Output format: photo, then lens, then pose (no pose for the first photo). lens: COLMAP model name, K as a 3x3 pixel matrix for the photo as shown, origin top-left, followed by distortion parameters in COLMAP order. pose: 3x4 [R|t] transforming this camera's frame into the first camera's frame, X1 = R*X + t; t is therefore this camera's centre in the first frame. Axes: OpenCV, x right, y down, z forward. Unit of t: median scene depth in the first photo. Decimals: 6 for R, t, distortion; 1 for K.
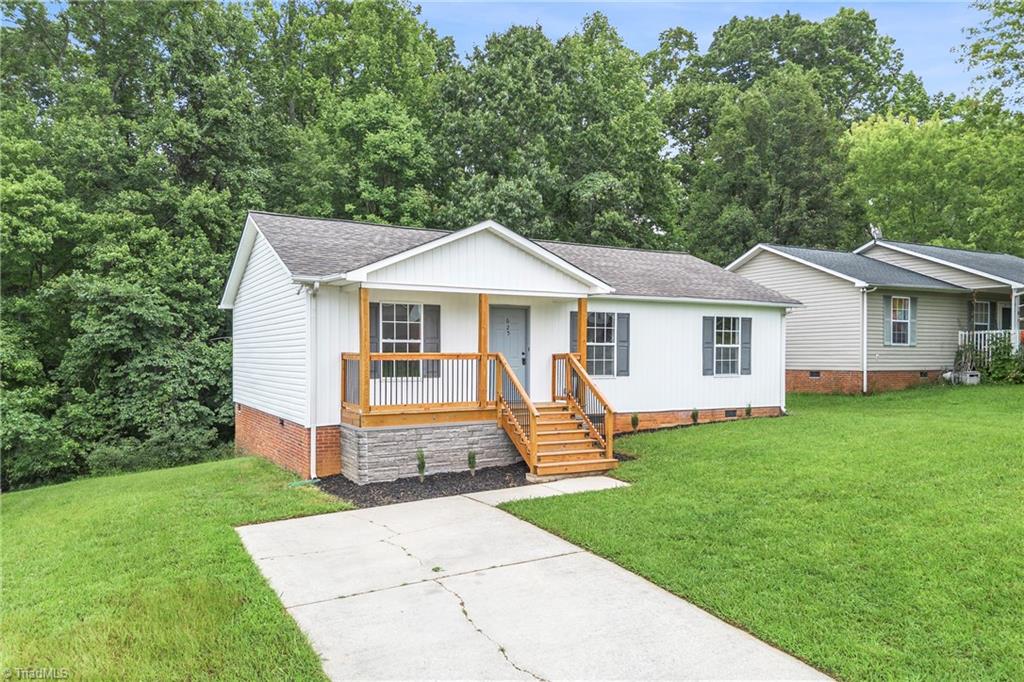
lens RADIAL K [[765.2, 0, 515.3], [0, 765.2, 366.6], [0, 0, 1]] dist [0.048985, -0.002489]
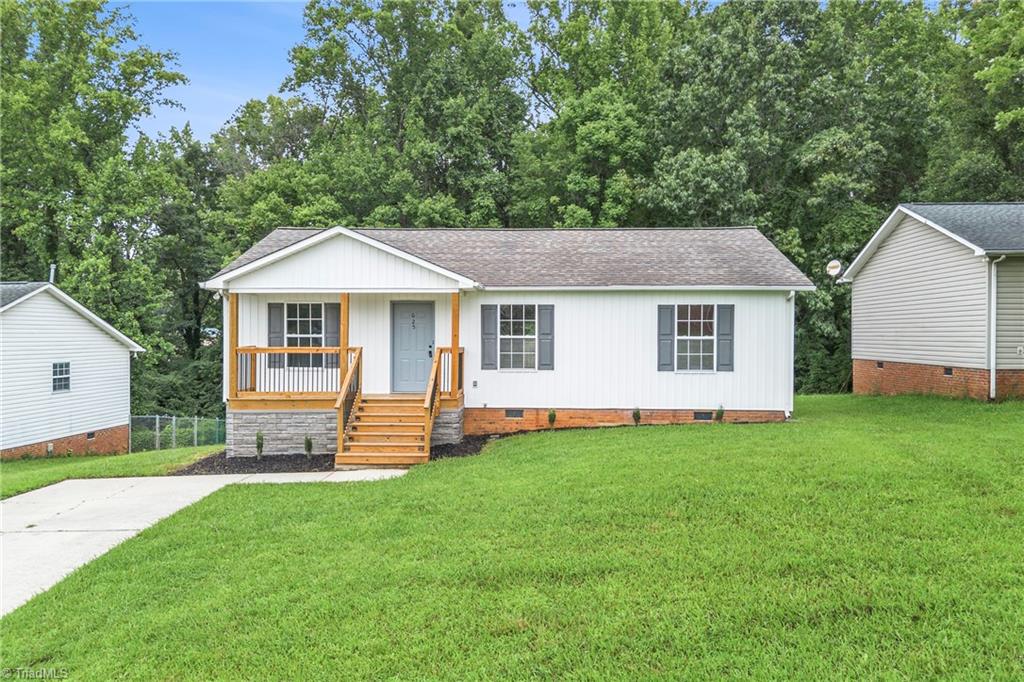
lens RADIAL K [[754.9, 0, 512.0], [0, 754.9, 341.0], [0, 0, 1]] dist [0.063044, -0.002380]
pose [[0.847494, 0.005982, -0.530772, 0.605948], [-0.007828, 0.999969, -0.001229, -0.022455], [0.530748, 0.005197, 0.847514, 0.173606]]
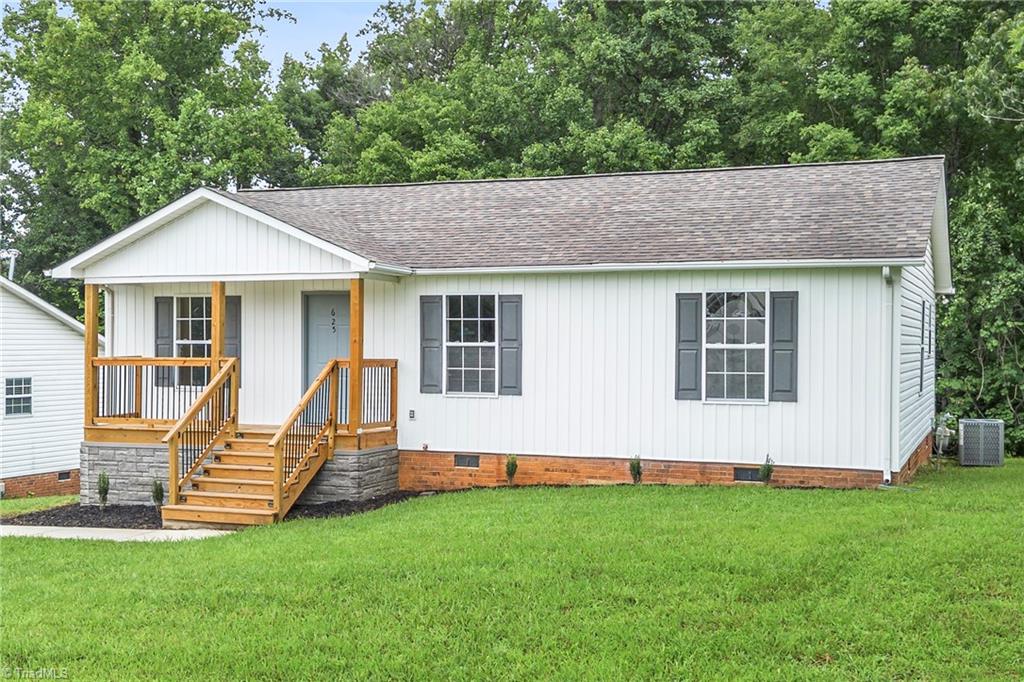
lens RADIAL K [[1234.3, 0, 512.0], [0, 1234.3, 341.0], [0, 0, 1]] dist [0.080292, 0.005606]
pose [[0.620189, 0.001551, -0.784451, 0.931650], [-0.012421, 0.999892, -0.007843, -0.023881], [0.784354, 0.014608, 0.620141, 0.374138]]
